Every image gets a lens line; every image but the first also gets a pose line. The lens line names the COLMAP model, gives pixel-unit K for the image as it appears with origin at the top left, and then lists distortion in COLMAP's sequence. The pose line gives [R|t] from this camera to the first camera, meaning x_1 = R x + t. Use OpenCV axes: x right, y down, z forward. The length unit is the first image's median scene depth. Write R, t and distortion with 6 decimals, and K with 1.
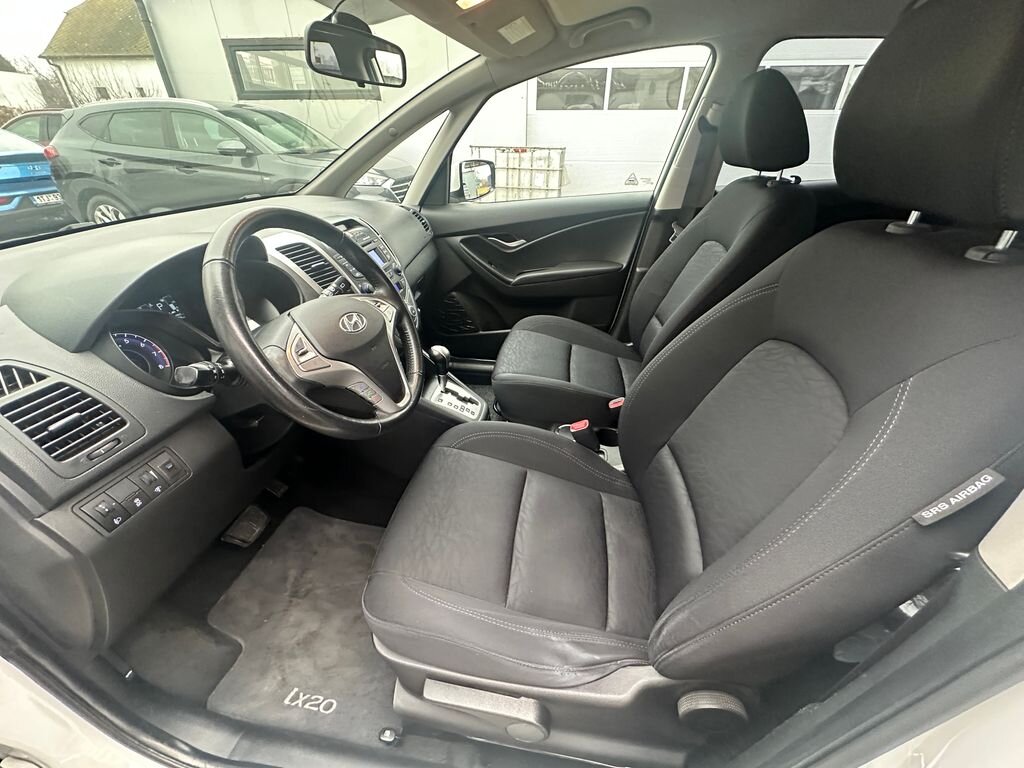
lens RADIAL K [[409.6, 0, 518.1], [0, 409.6, 385.7], [0, 0, 1]] dist [-0.002430, 0.001195]
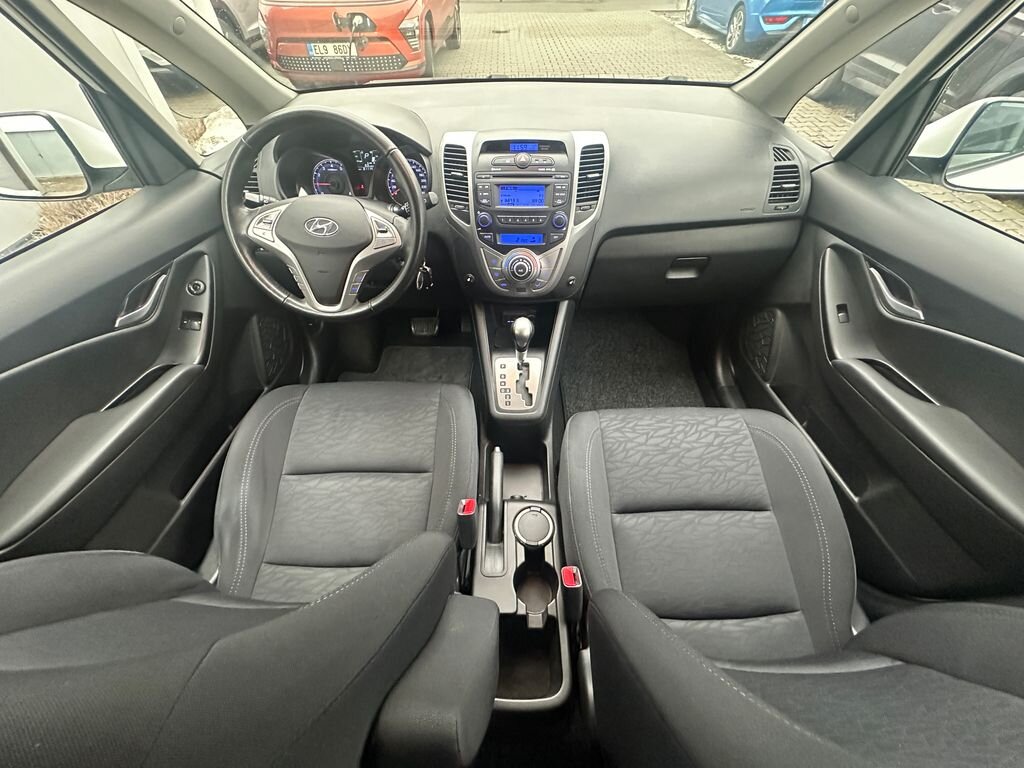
lens RADIAL K [[409.6, 0, 511.9], [0, 409.6, 380.0], [0, 0, 1]] dist [-0.002430, 0.001195]
pose [[0.141895, 0.729020, -0.669624, 0.442447], [-0.511709, 0.633093, 0.580816, -0.479485], [0.847360, 0.260237, 0.462879, 0.590571]]
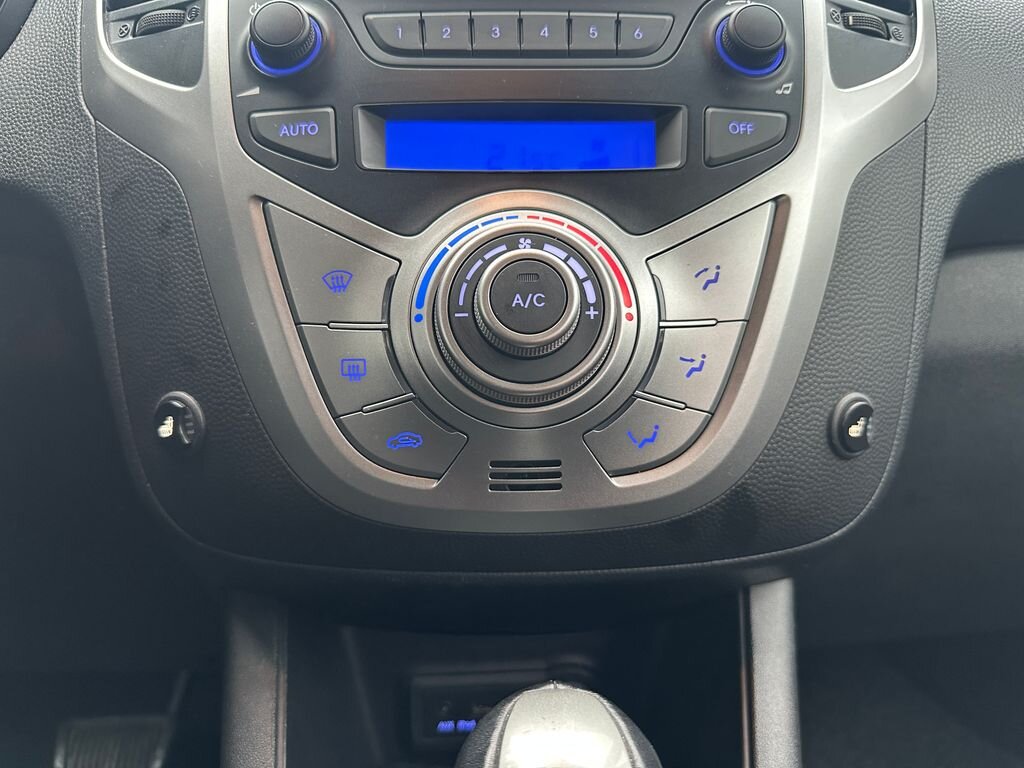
lens RADIAL K [[716.0, 0, 508.4], [0, 716.0, 381.7], [0, 0, 1]] dist [0.042565, -0.060149]
pose [[0.209438, 0.249151, -0.945547, -0.060843], [-0.516369, 0.849346, 0.109427, -0.164843], [0.830360, 0.465333, 0.306540, 0.864192]]
